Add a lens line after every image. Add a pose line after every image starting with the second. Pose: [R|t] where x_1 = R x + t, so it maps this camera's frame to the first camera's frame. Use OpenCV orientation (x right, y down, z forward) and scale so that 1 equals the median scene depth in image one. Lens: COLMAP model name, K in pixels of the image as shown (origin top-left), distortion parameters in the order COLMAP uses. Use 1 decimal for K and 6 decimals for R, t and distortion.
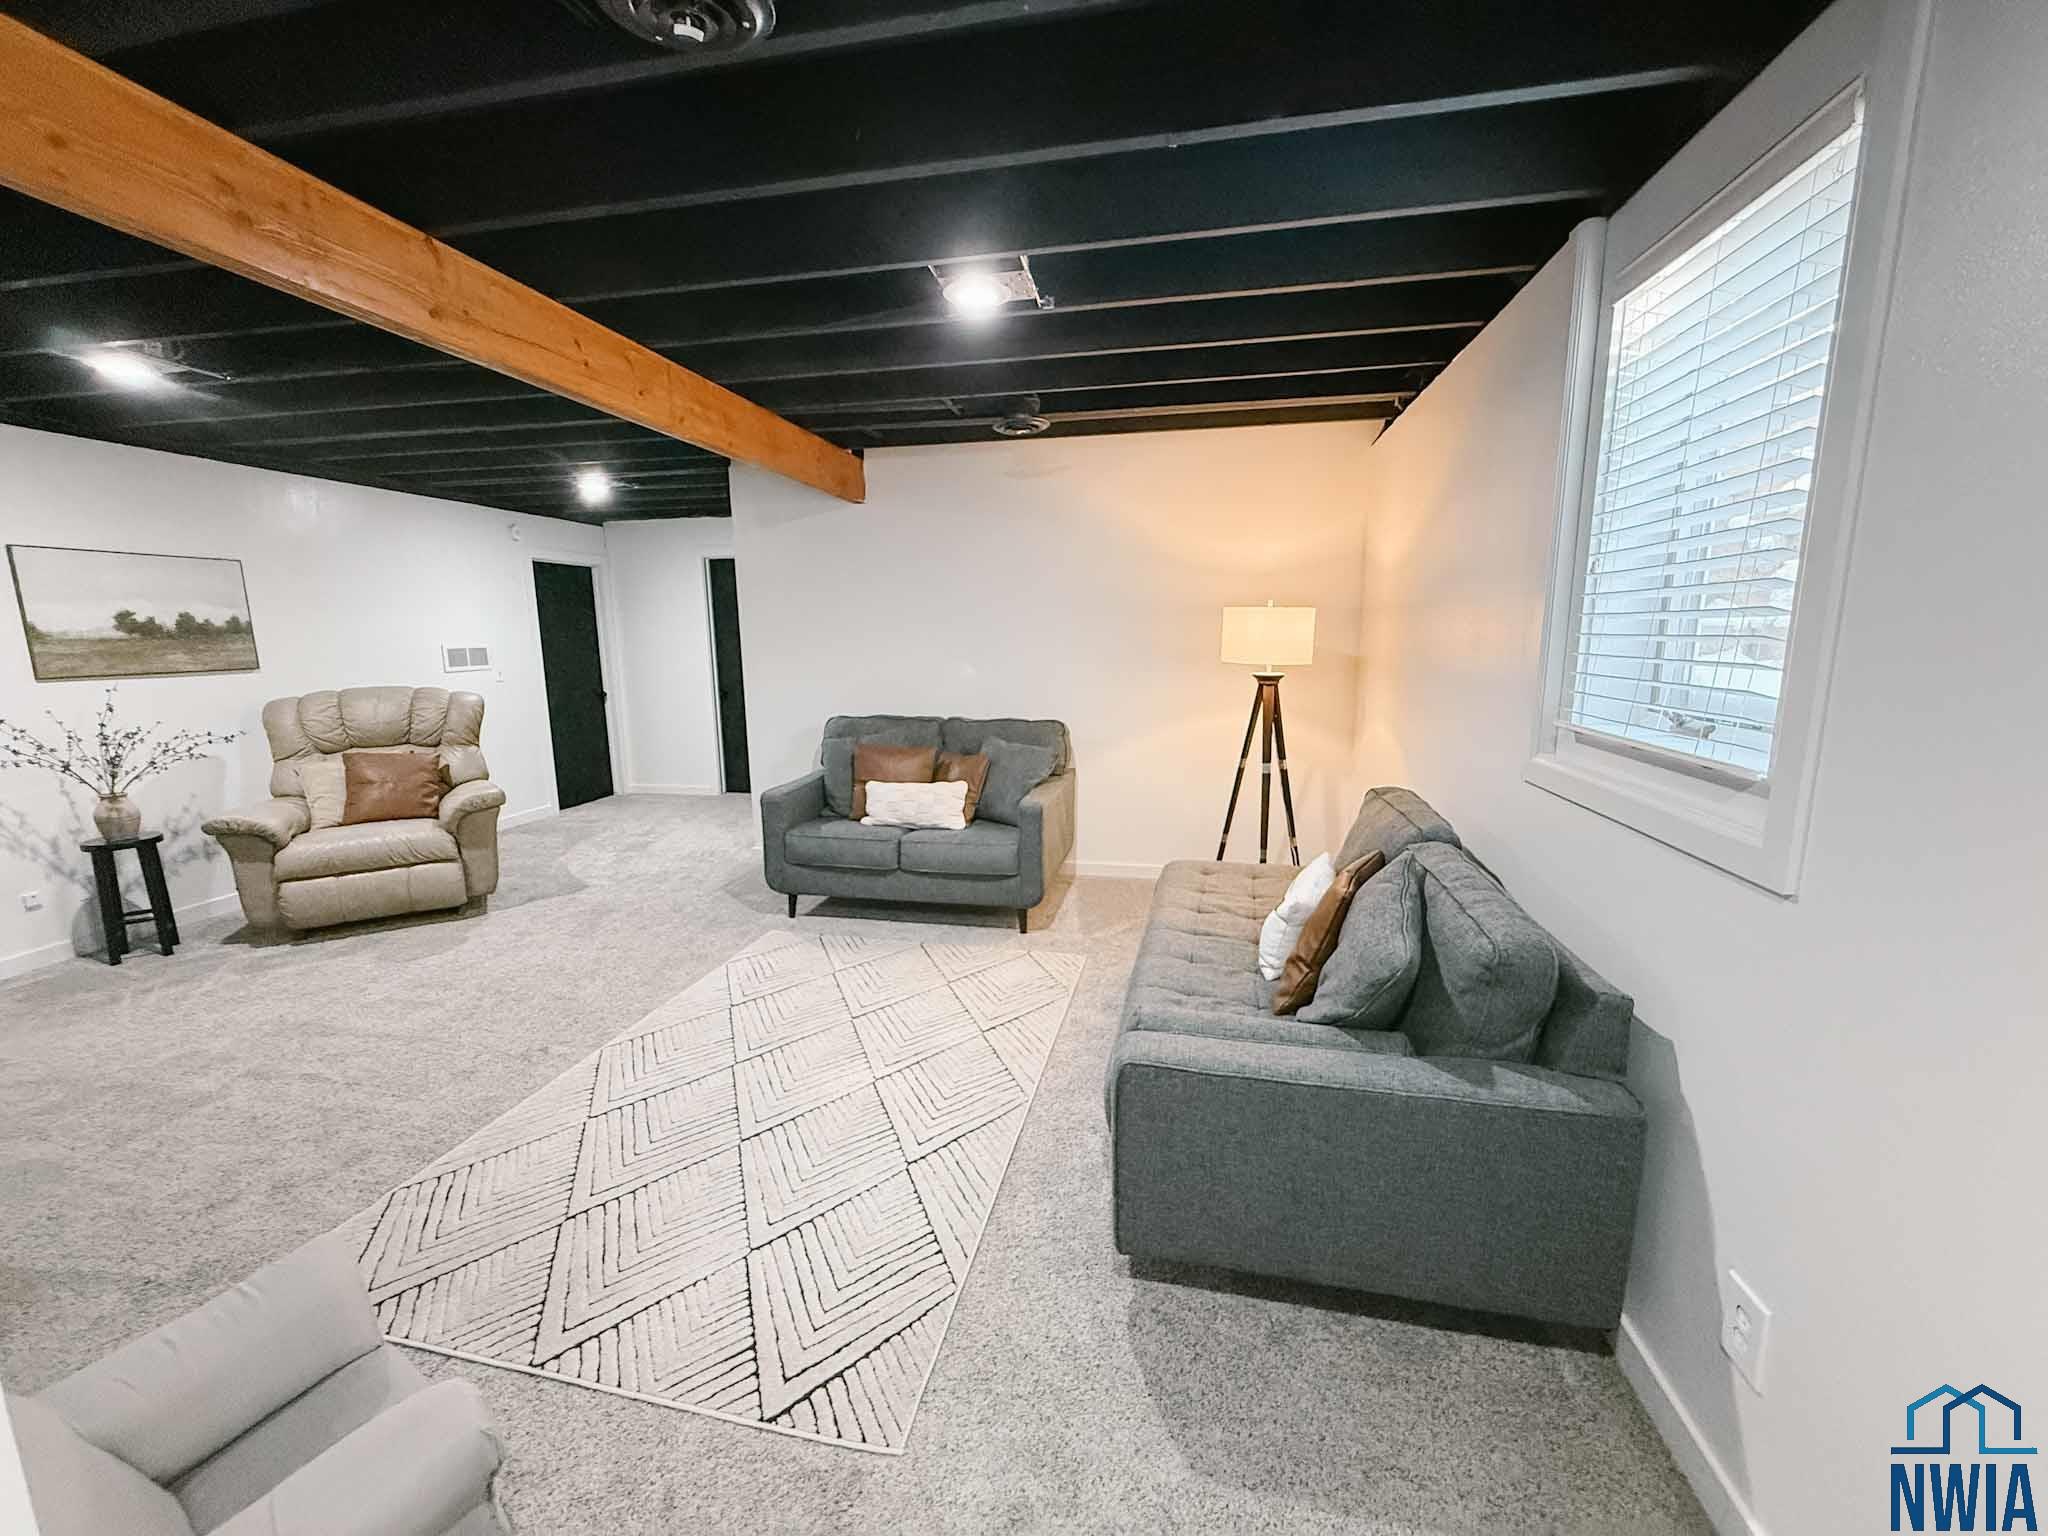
lens RADIAL K [[838.7, 0, 1024.3], [0, 838.7, 772.7], [0, 0, 1]] dist [0.001346, -0.000003]
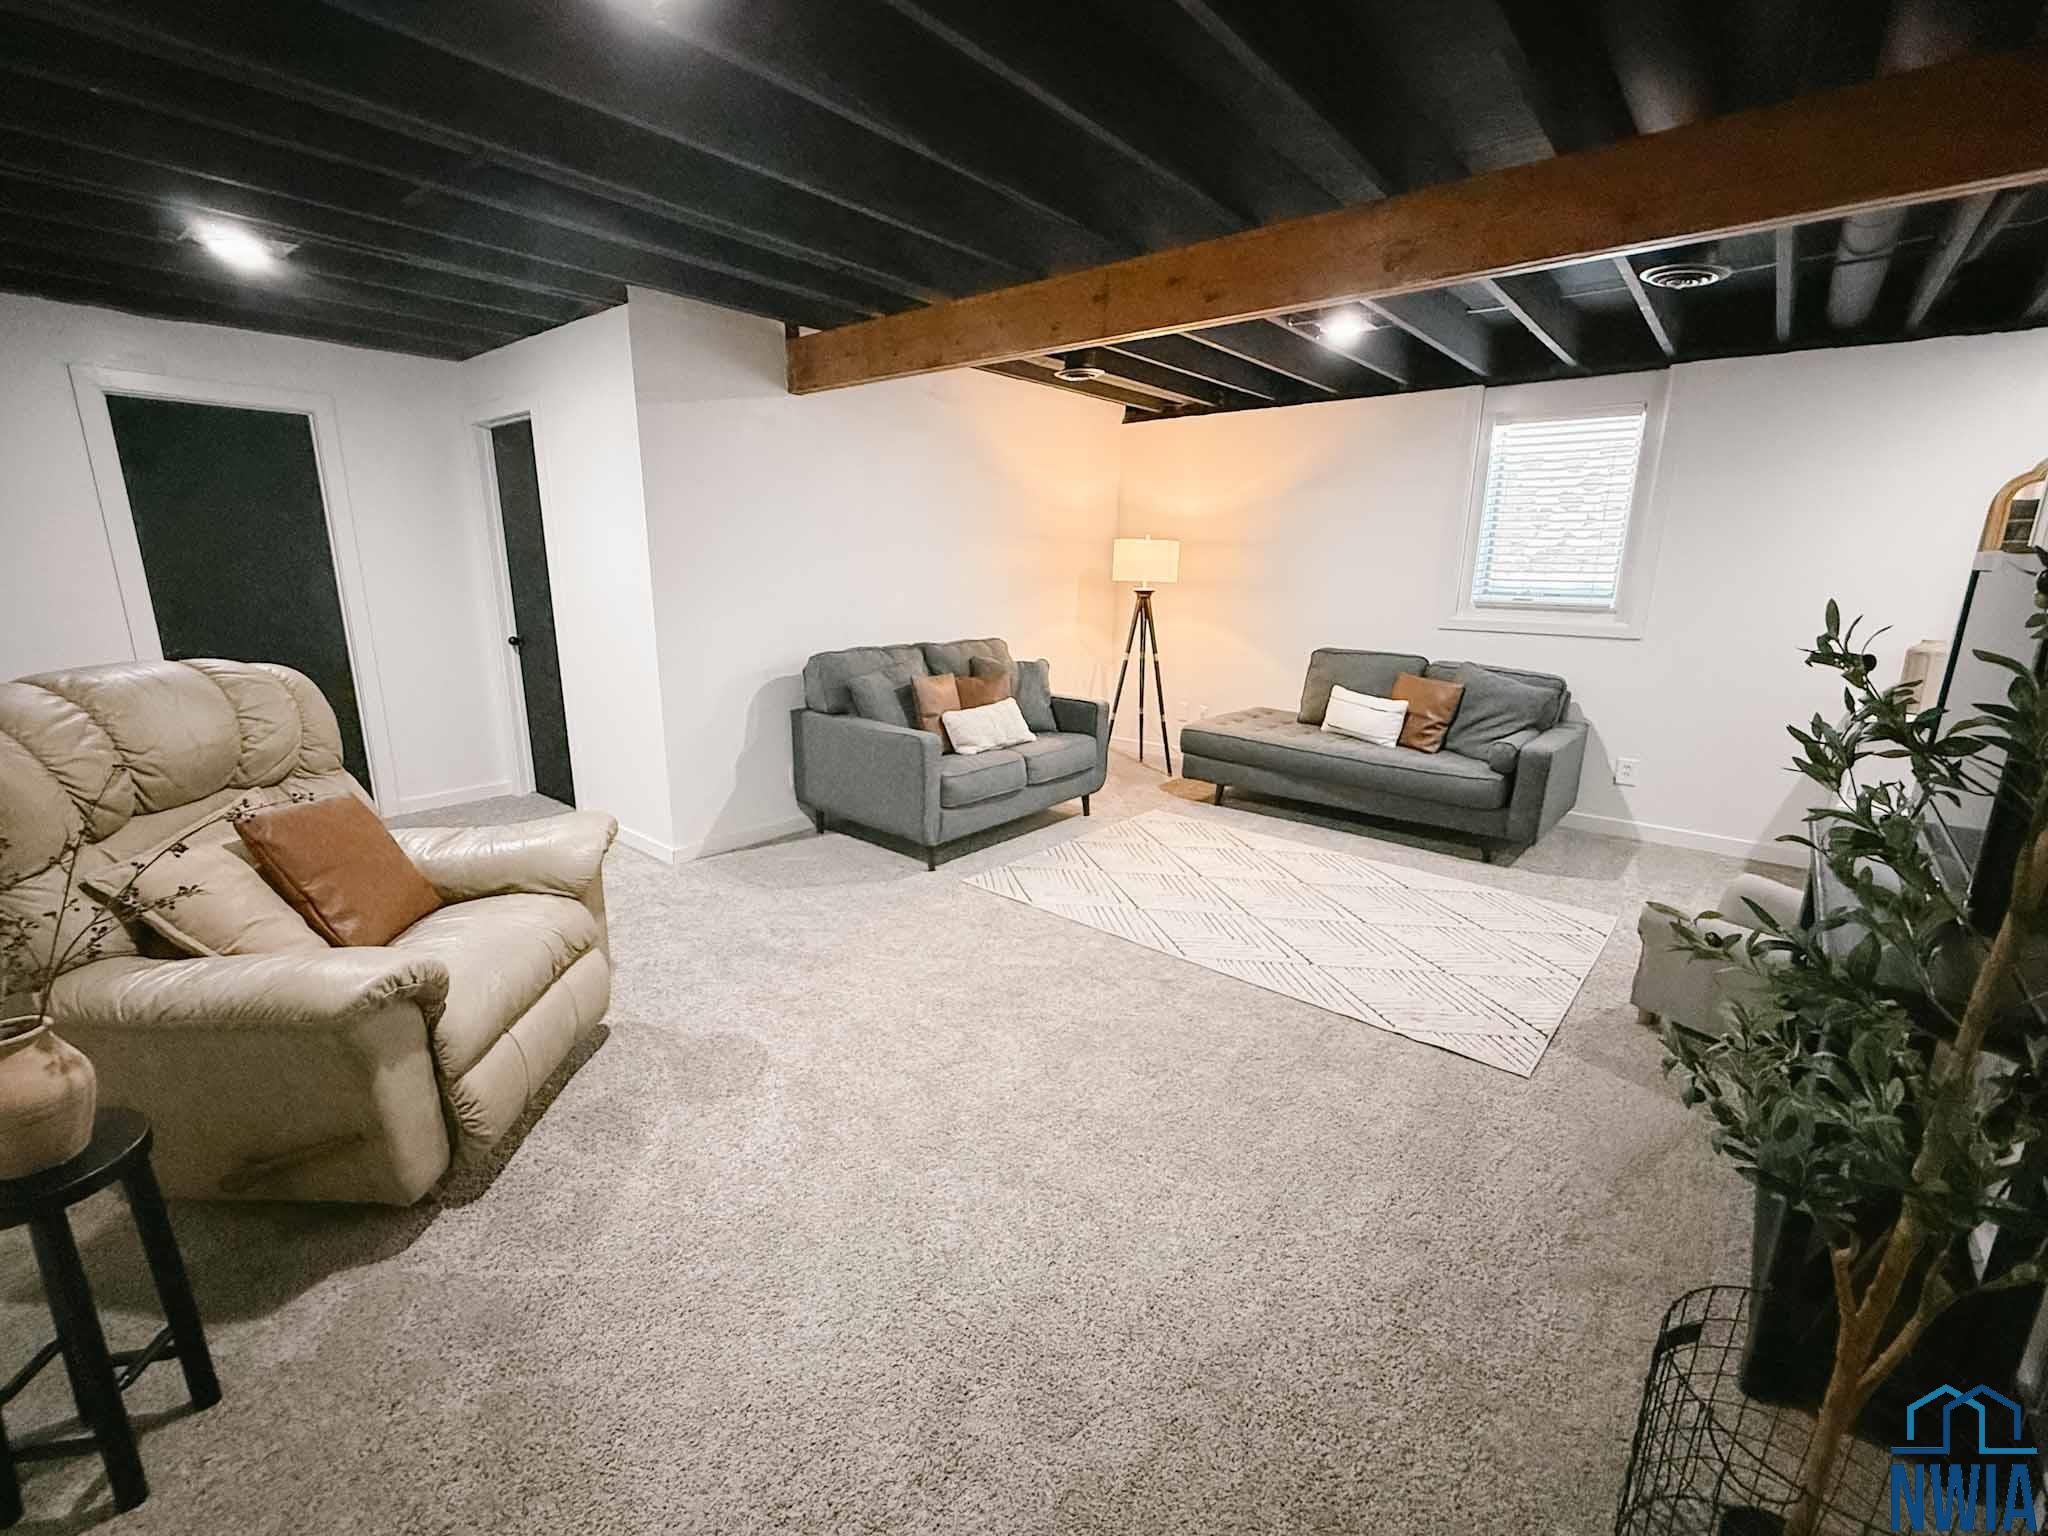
lens RADIAL K [[886.4, 0, 1030.1], [0, 886.4, 771.6], [0, 0, 1]] dist [-0.018719, -0.000302]
pose [[0.466001, -0.194463, 0.863149, -1.088396], [0.140949, 0.979406, 0.144559, -0.059054], [-0.873485, 0.054296, 0.483814, 0.461866]]
